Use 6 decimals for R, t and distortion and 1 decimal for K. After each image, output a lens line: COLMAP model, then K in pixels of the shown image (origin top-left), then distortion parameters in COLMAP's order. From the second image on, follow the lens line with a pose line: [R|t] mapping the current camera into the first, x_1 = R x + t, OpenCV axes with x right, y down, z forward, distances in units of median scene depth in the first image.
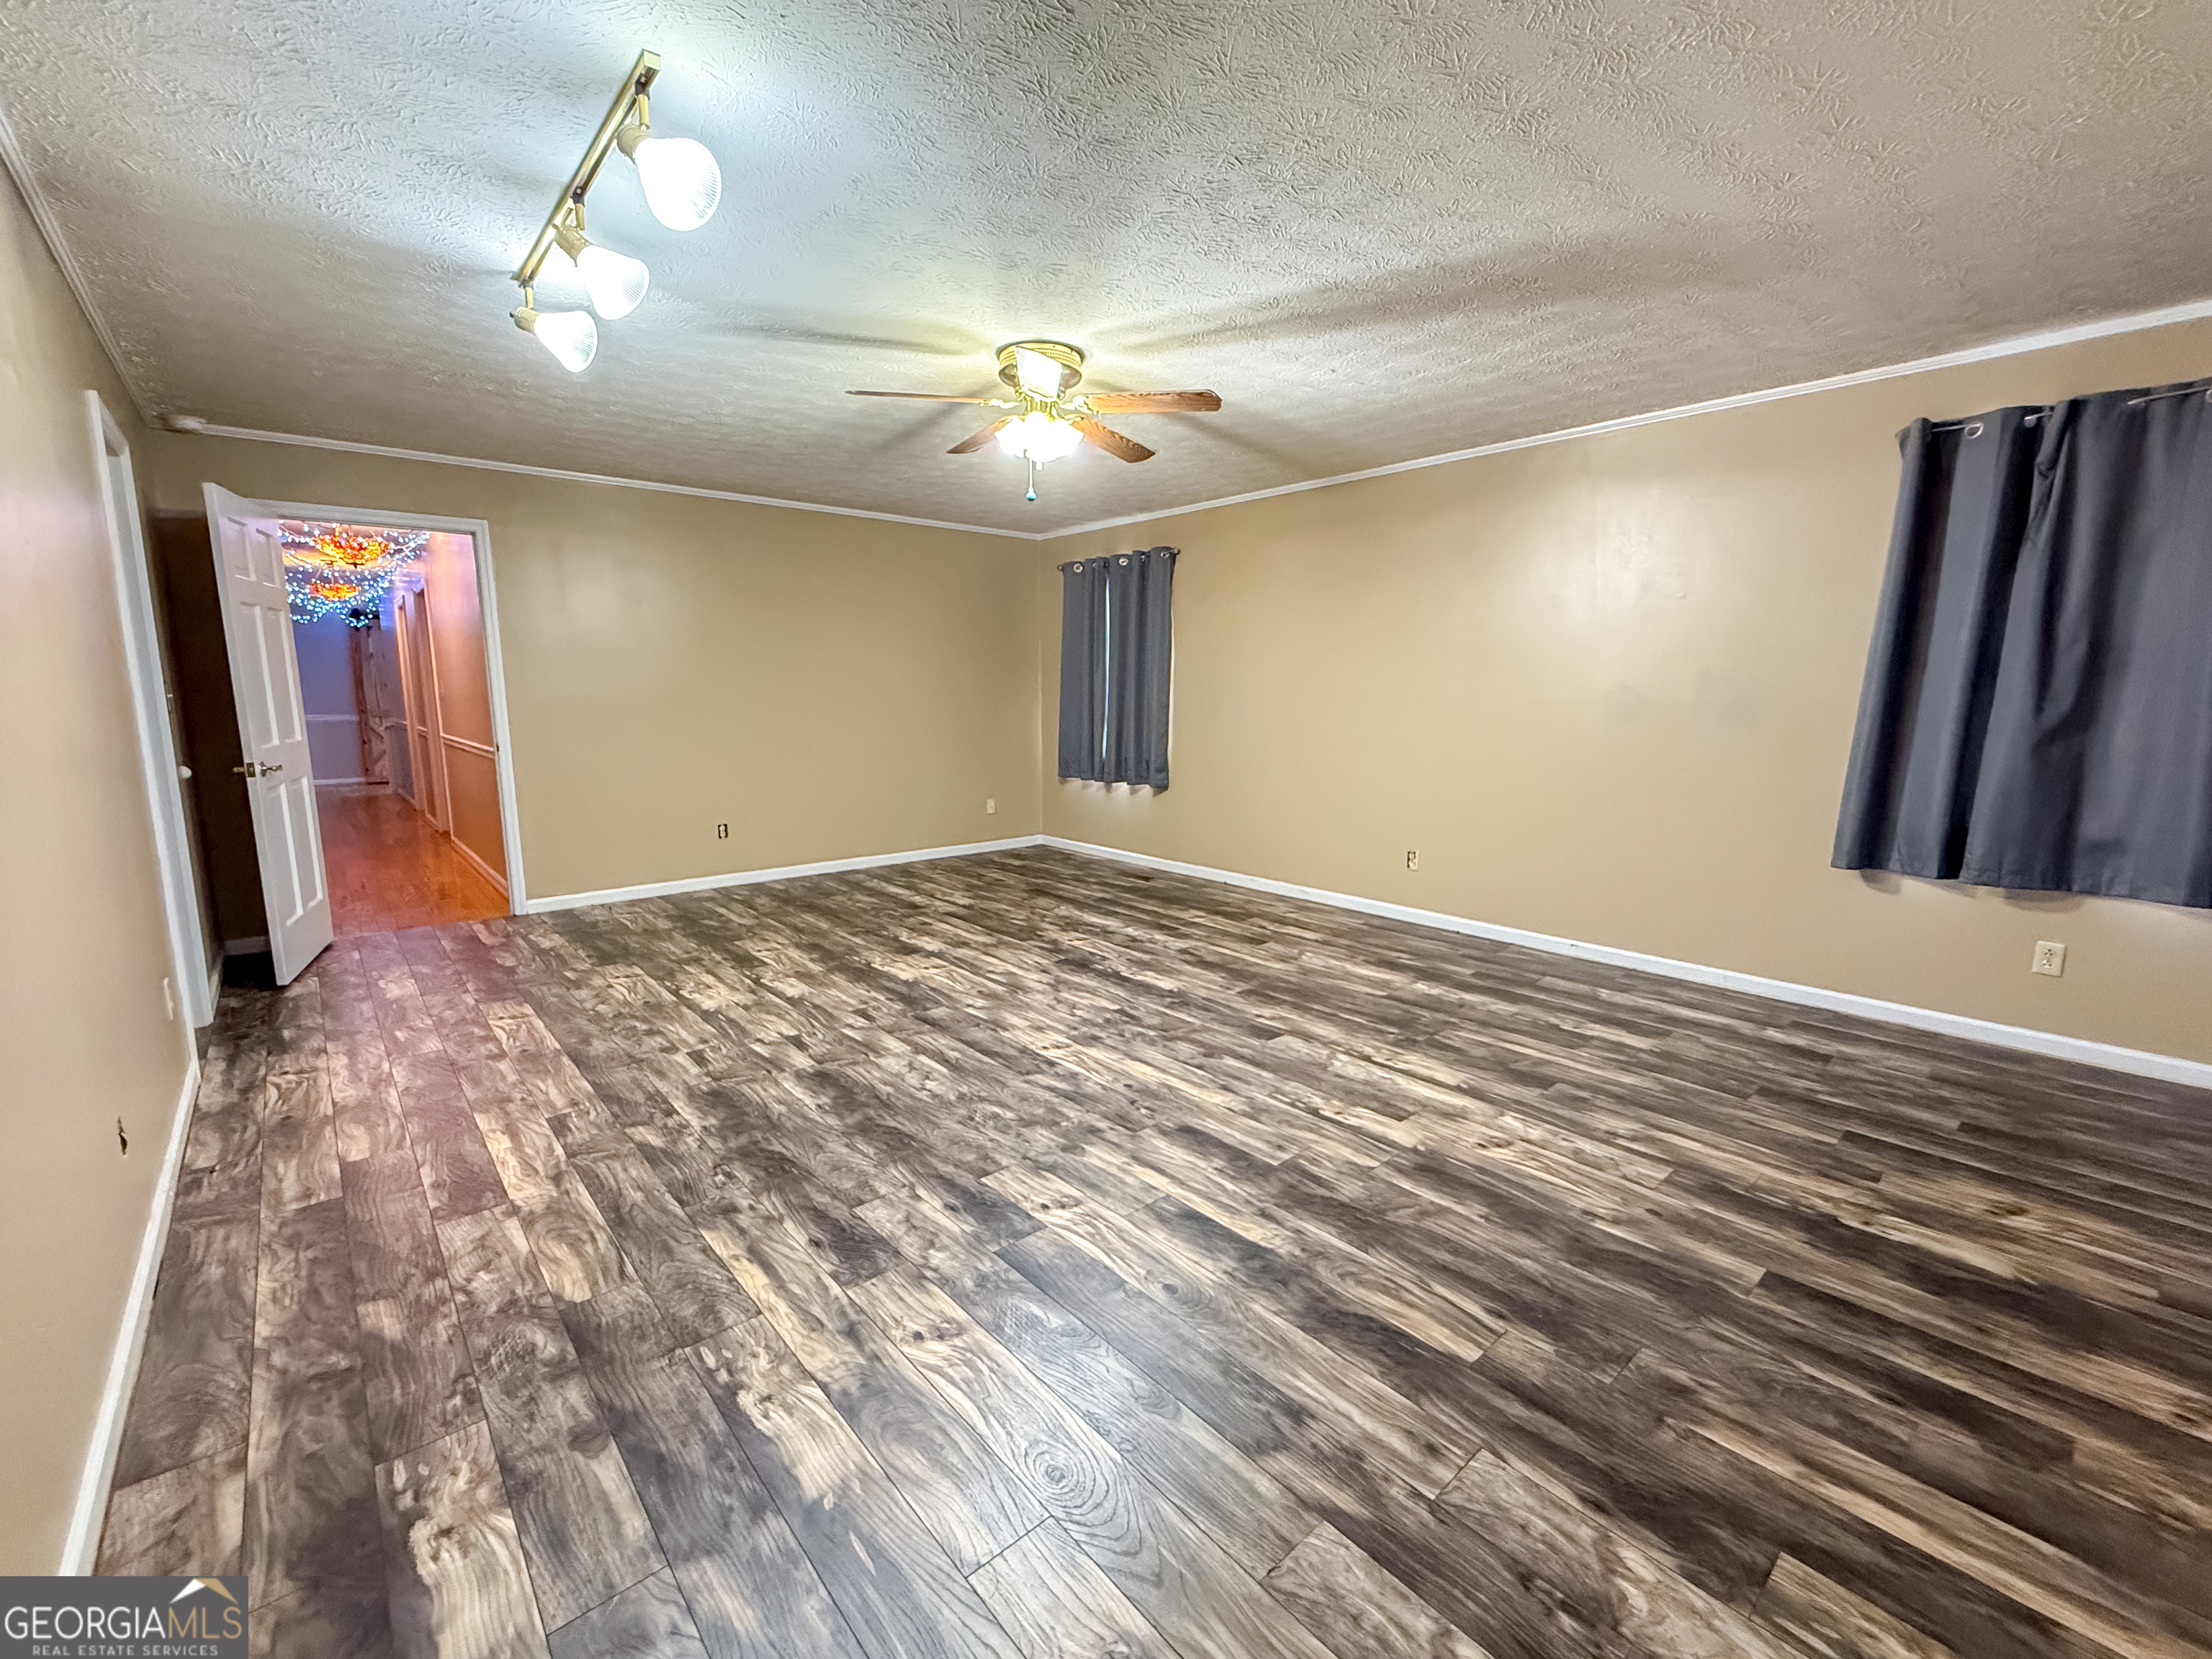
lens RADIAL K [[912.7, 0, 1106.0], [0, 912.7, 829.5], [0, 0, 1]] dist [0.001362, 0.000221]
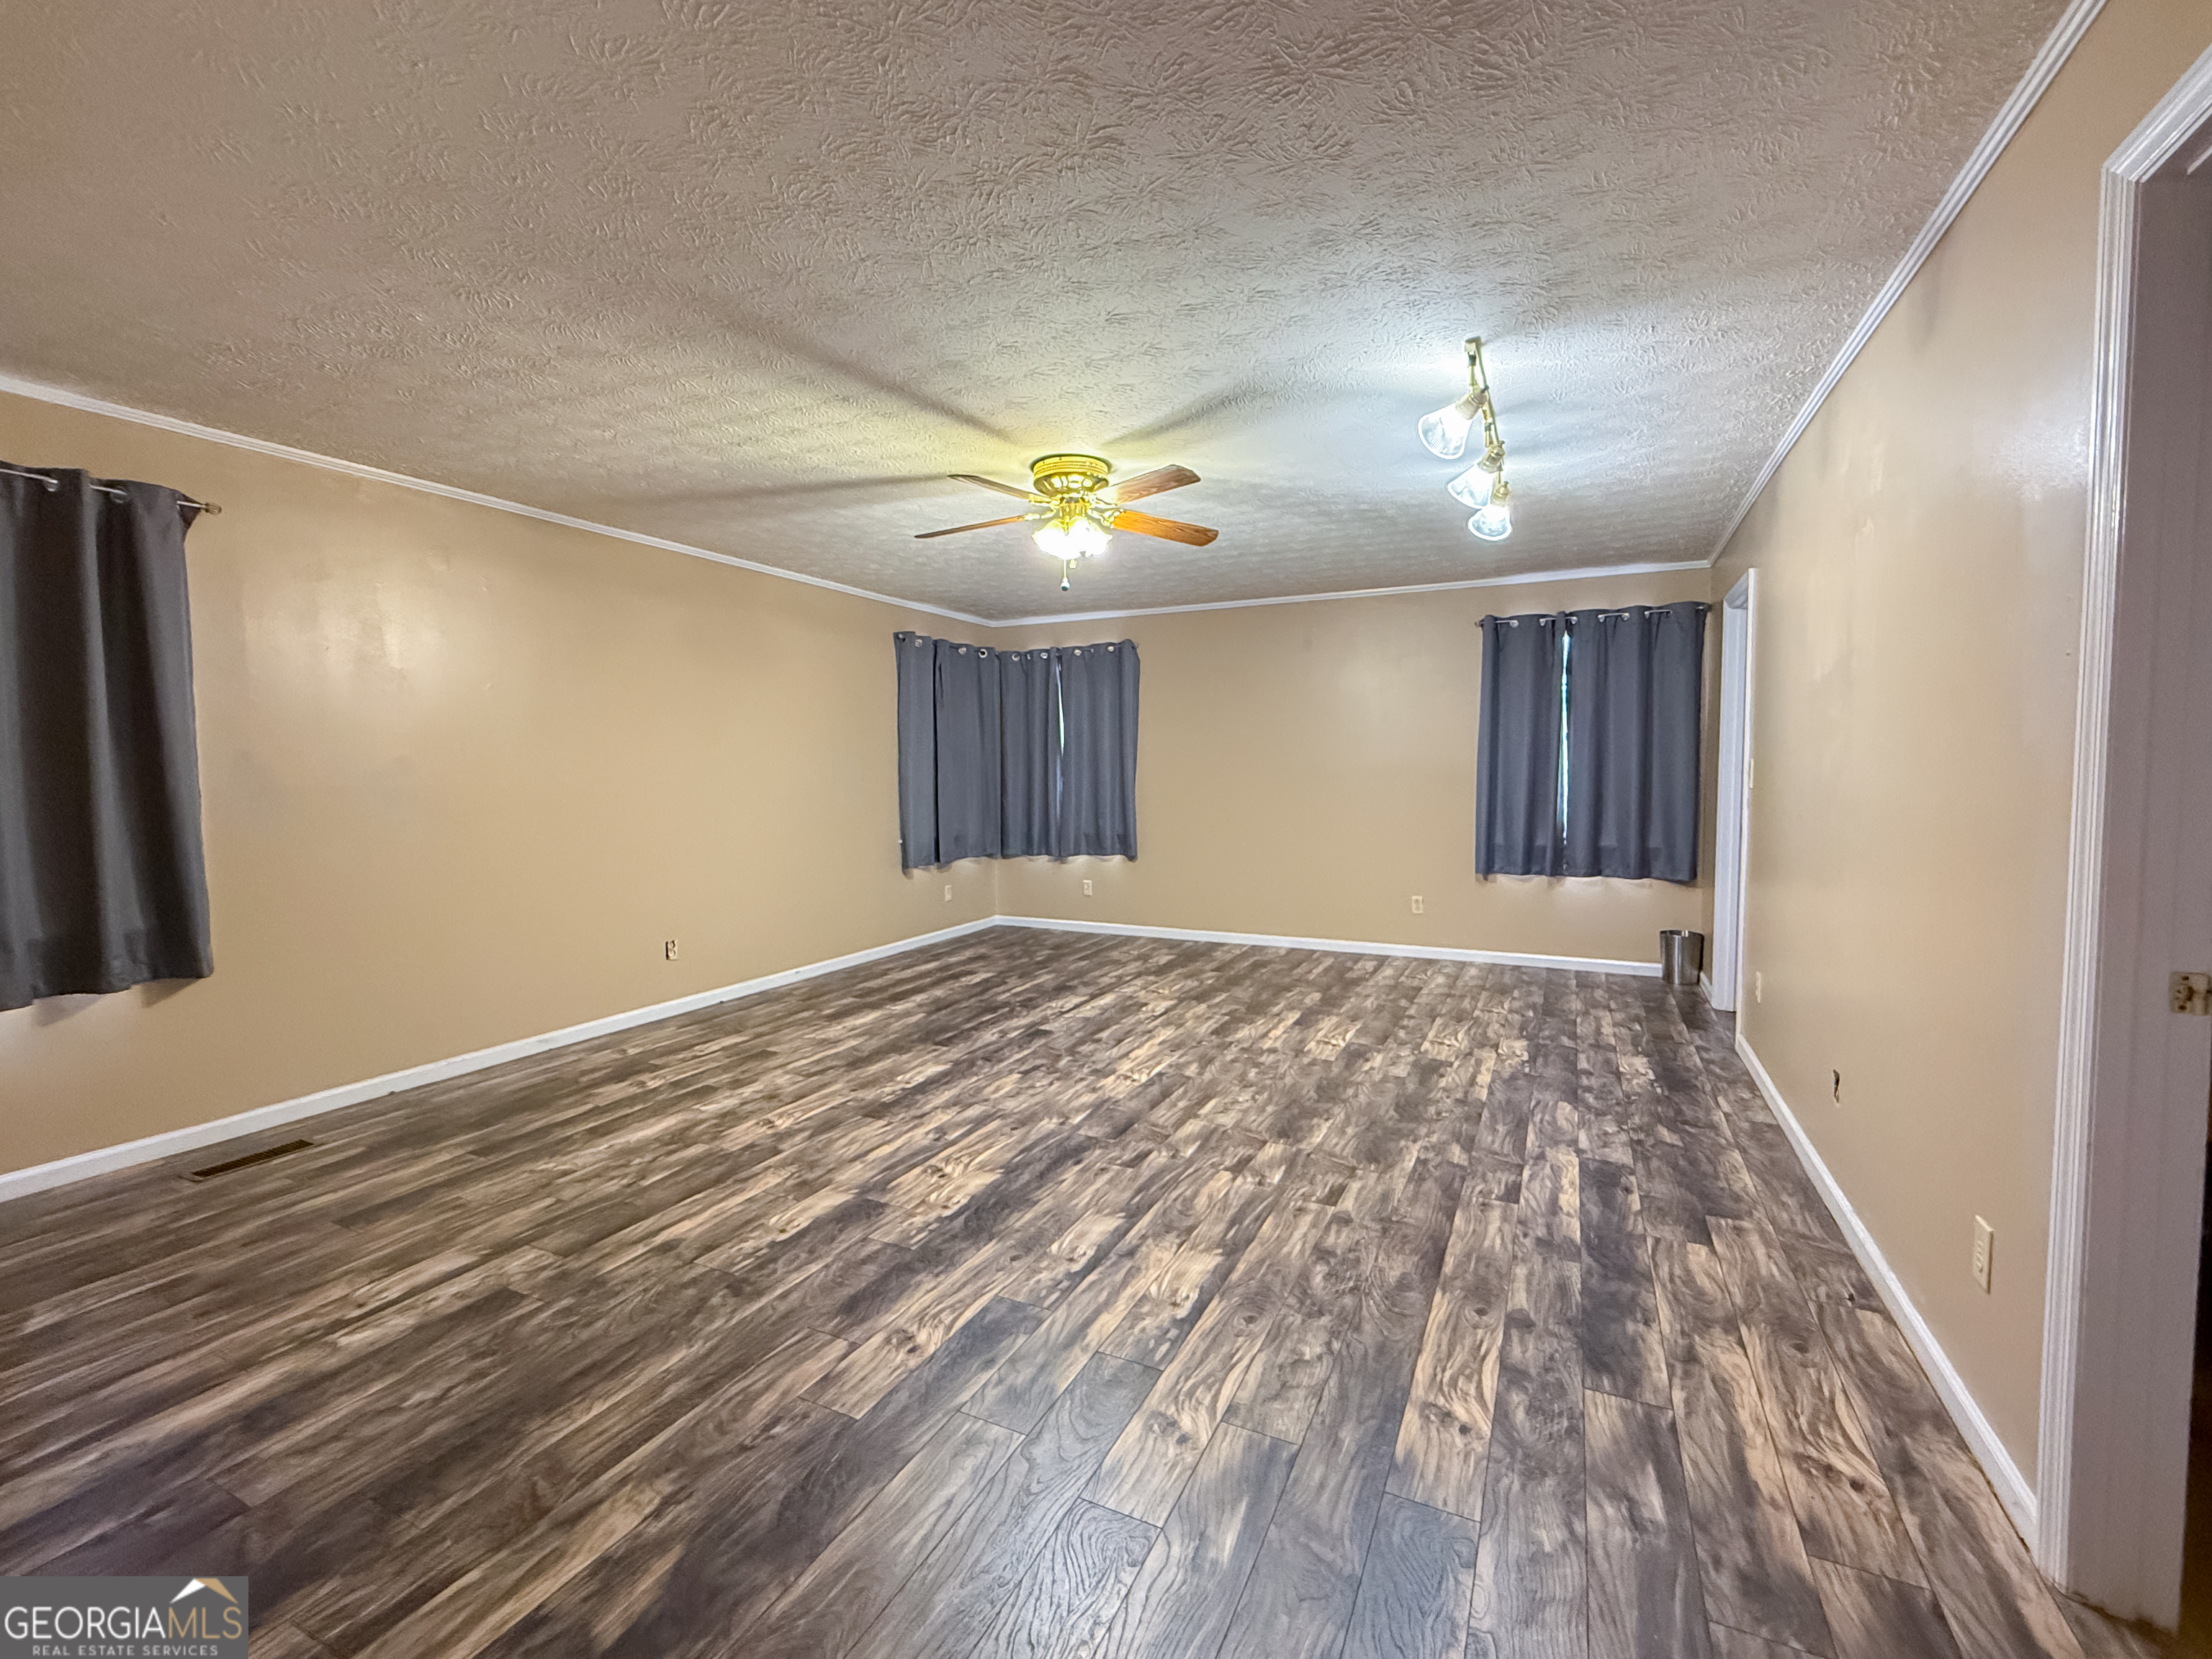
lens RADIAL K [[912.7, 0, 1106.0], [0, 912.7, 829.5], [0, 0, 1]] dist [0.001362, 0.000221]
pose [[-0.364957, -0.059800, 0.929102, -1.081665], [0.150391, 0.981043, 0.122218, -0.210917], [-0.918798, 0.184333, -0.349045, 1.354999]]
